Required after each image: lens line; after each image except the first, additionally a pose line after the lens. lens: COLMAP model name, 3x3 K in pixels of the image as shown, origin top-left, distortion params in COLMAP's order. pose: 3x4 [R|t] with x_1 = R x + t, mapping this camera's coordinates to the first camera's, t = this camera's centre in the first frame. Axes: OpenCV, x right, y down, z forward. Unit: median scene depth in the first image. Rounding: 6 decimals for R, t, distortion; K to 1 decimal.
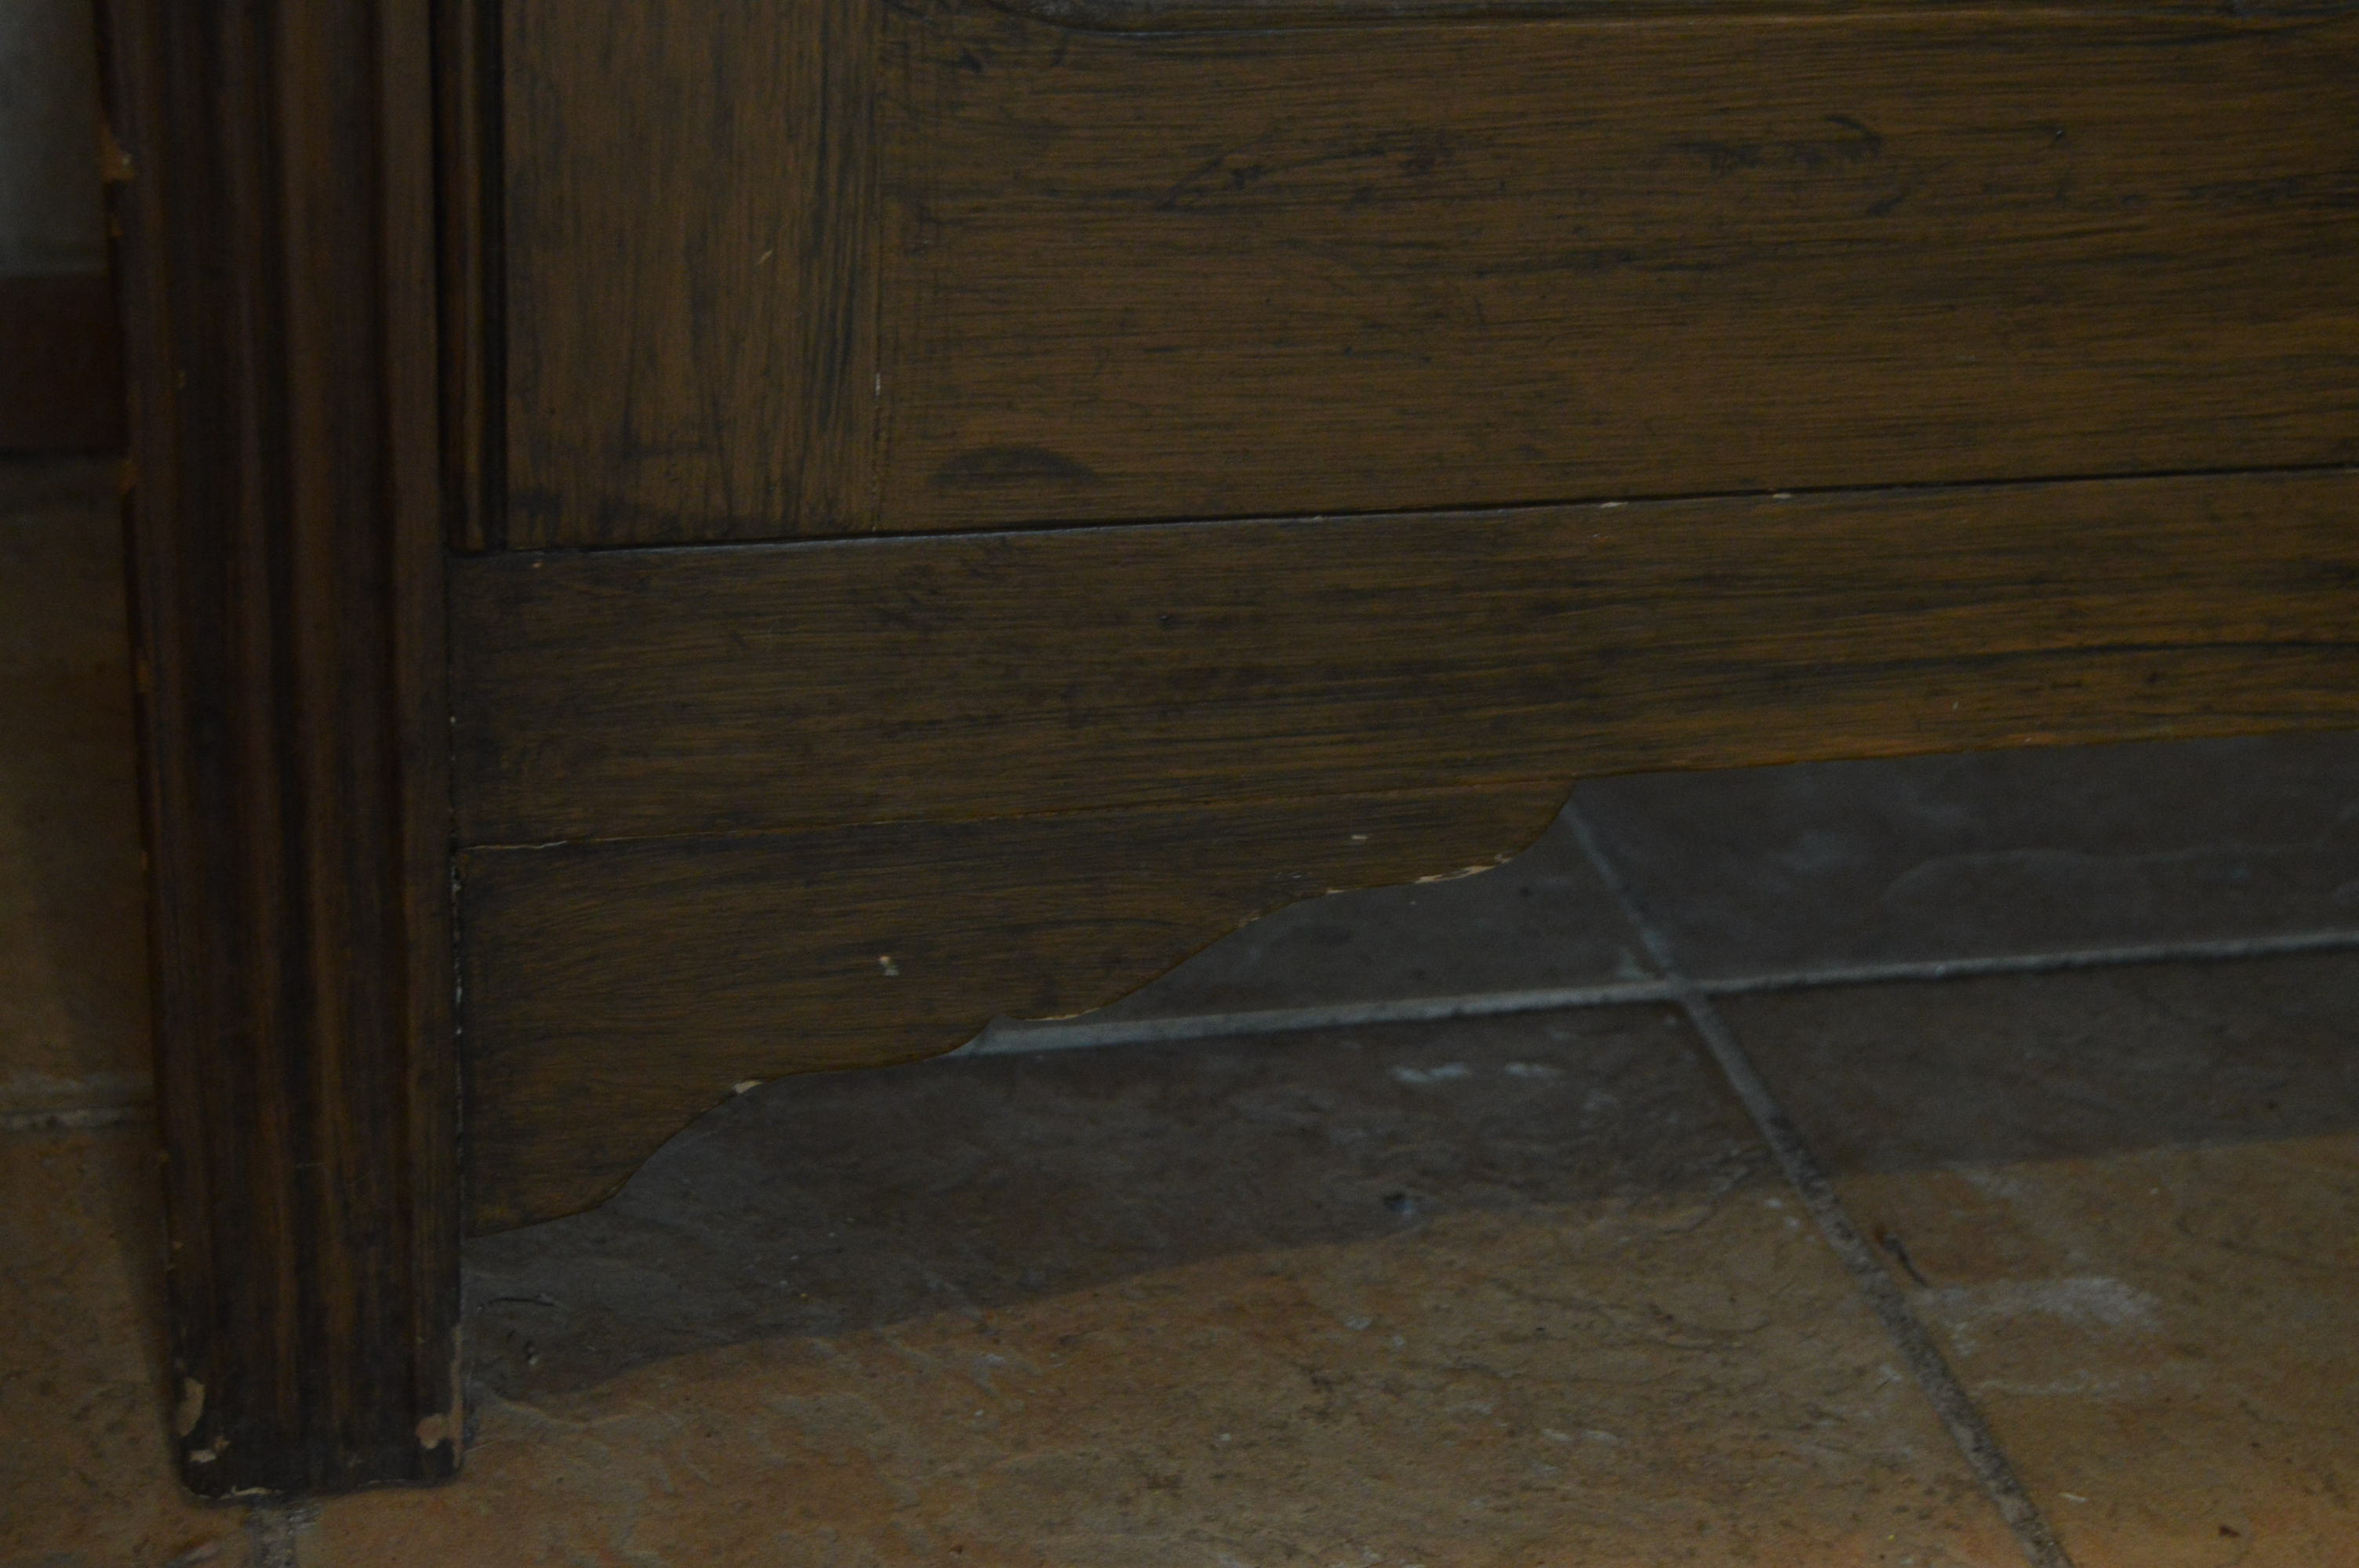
lens RADIAL K [[4362.0, 0, 1180.7], [0, 4362.0, 783.9], [0, 0, 1]] dist [-0.025201, 0.000000]
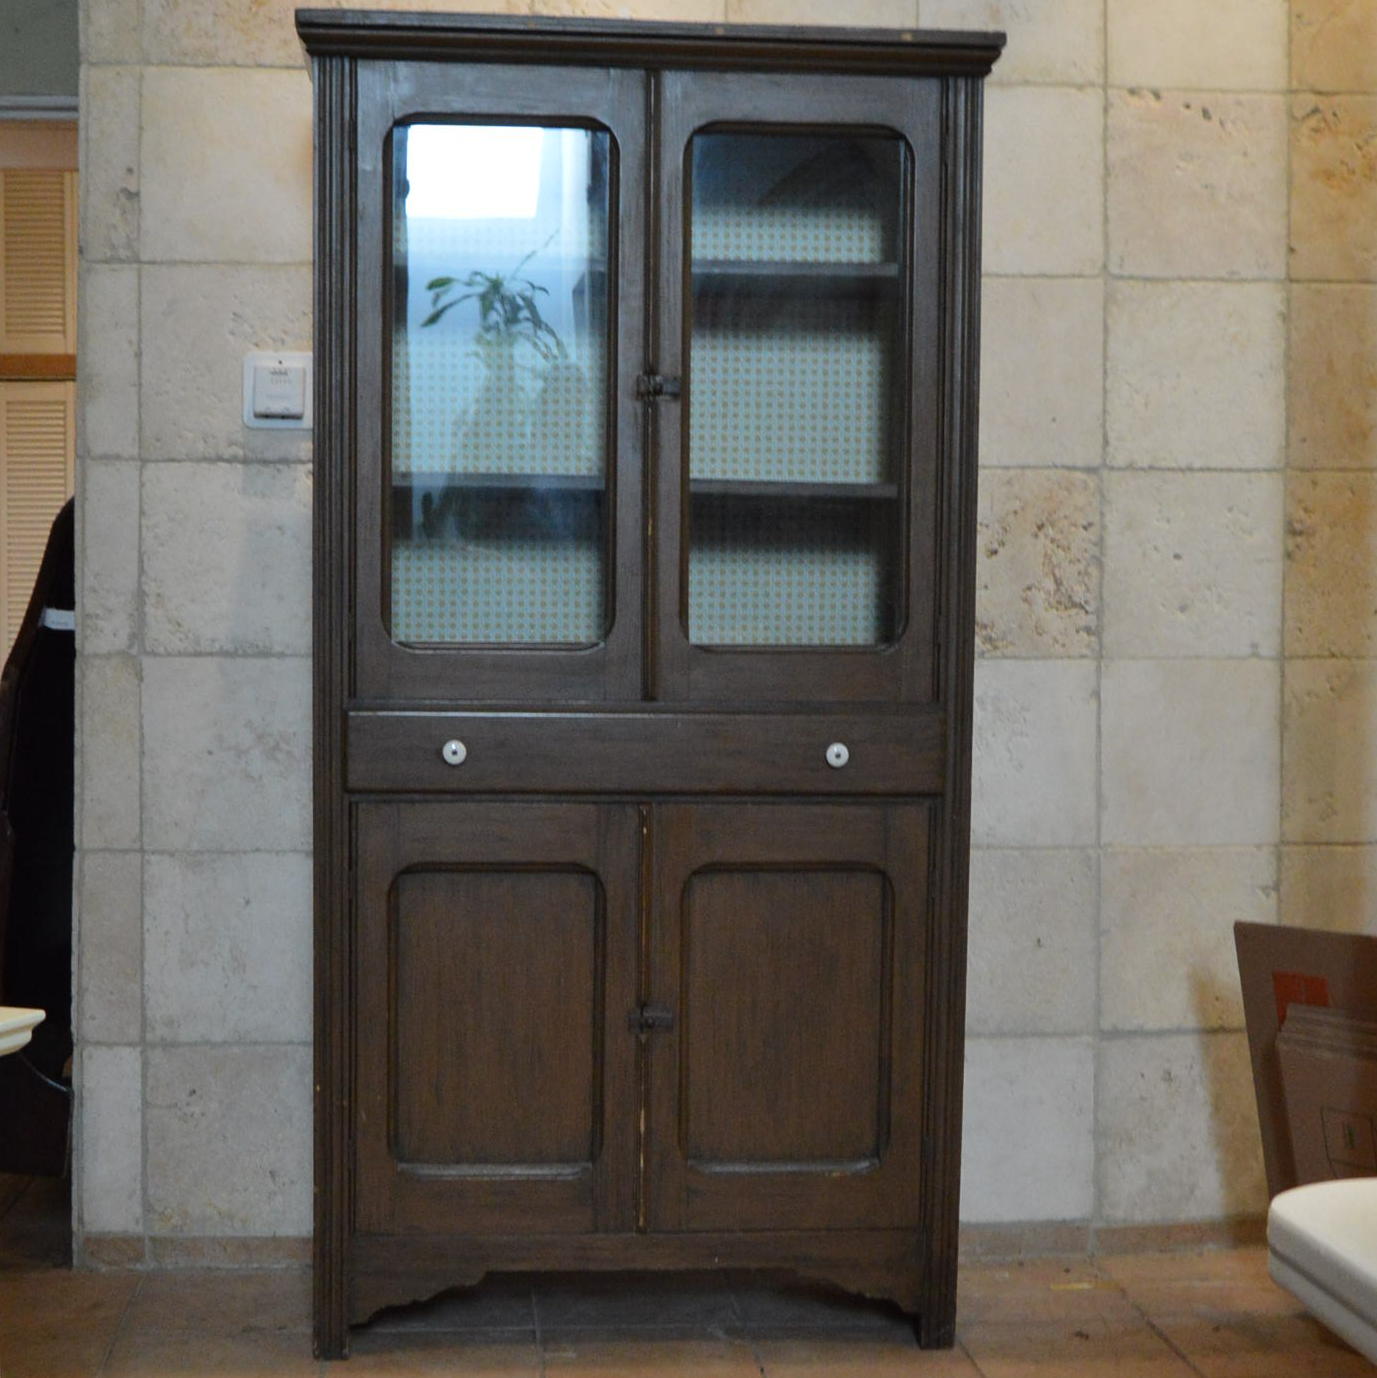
lens RADIAL K [[2536.1, 0, 646.5], [0, 2536.1, 829.1], [0, 0, 1]] dist [-0.071367, 0.000000]
pose [[0.988755, -0.023419, -0.147702, 1.115968], [-0.032744, 0.929794, -0.366622, 0.963707], [0.145918, 0.367335, 0.918571, -3.641173]]
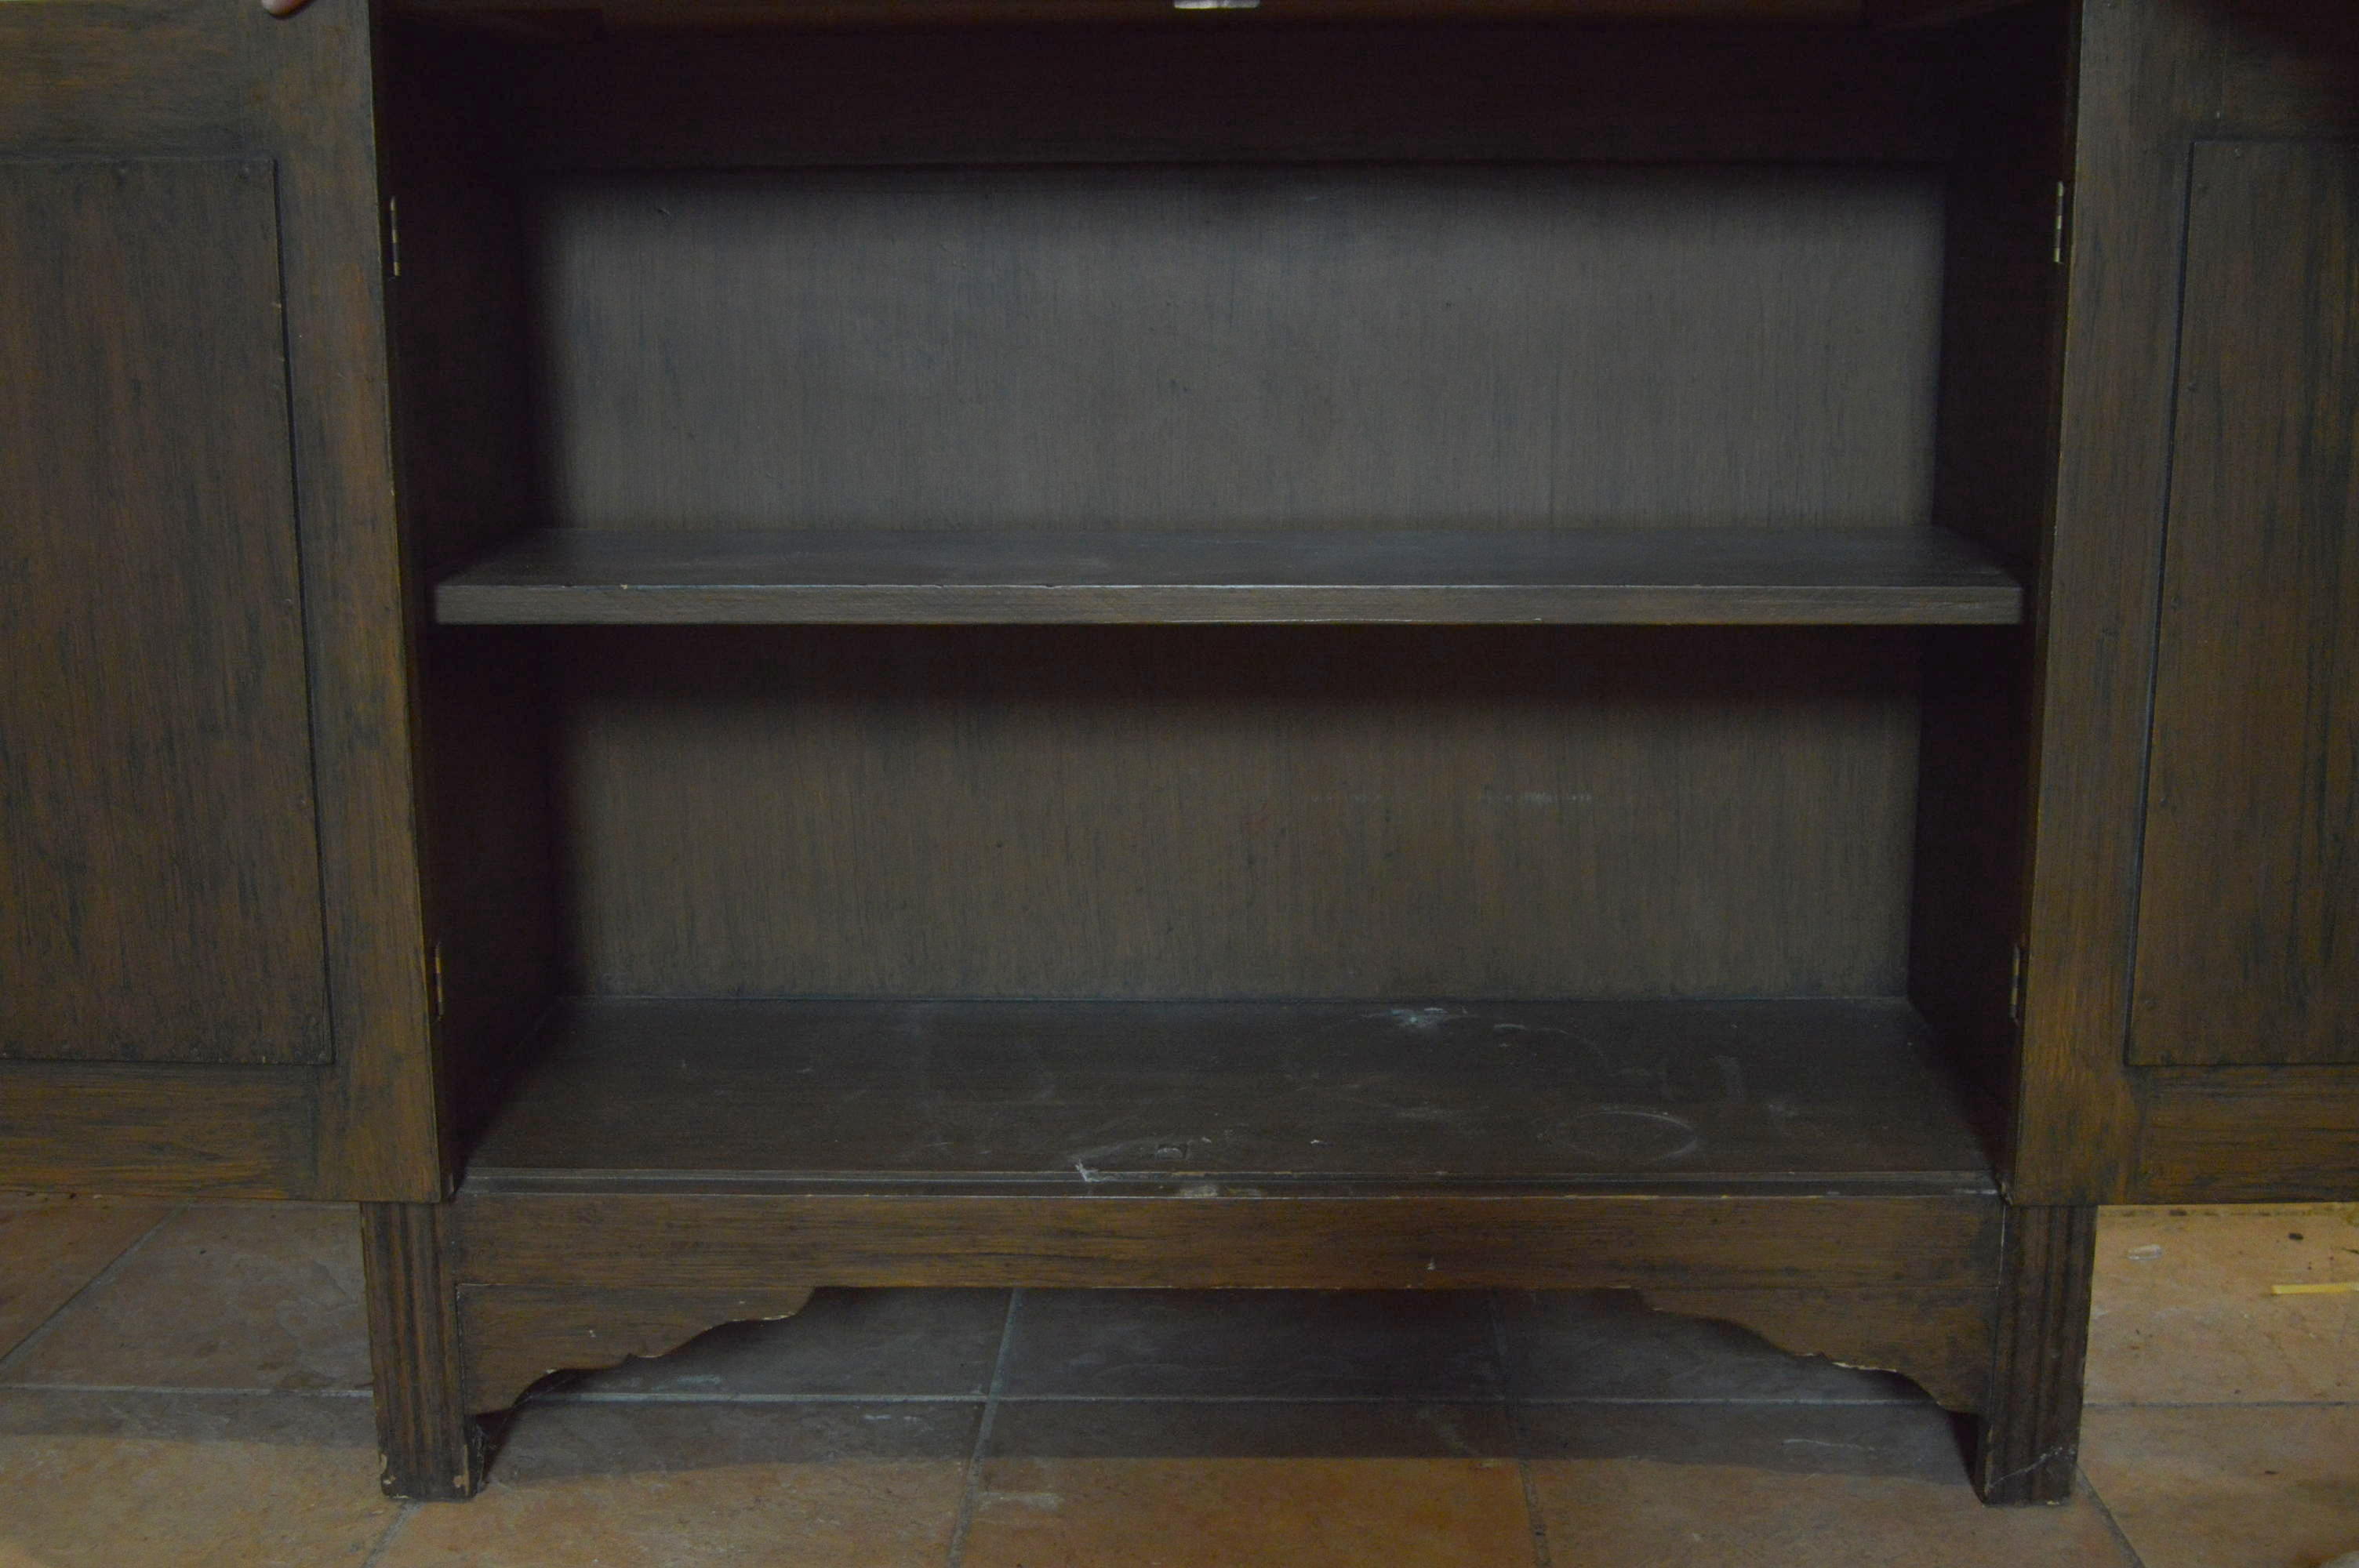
lens RADIAL K [[2650.0, 0, 1205.6], [0, 2650.0, 785.2], [0, 0, 1]] dist [-0.059636, 0.000000]
pose [[0.966811, -0.003634, -0.255469, 0.840509], [-0.066077, 0.962323, -0.263757, 0.131581], [0.246802, 0.271884, 0.930144, -0.763128]]
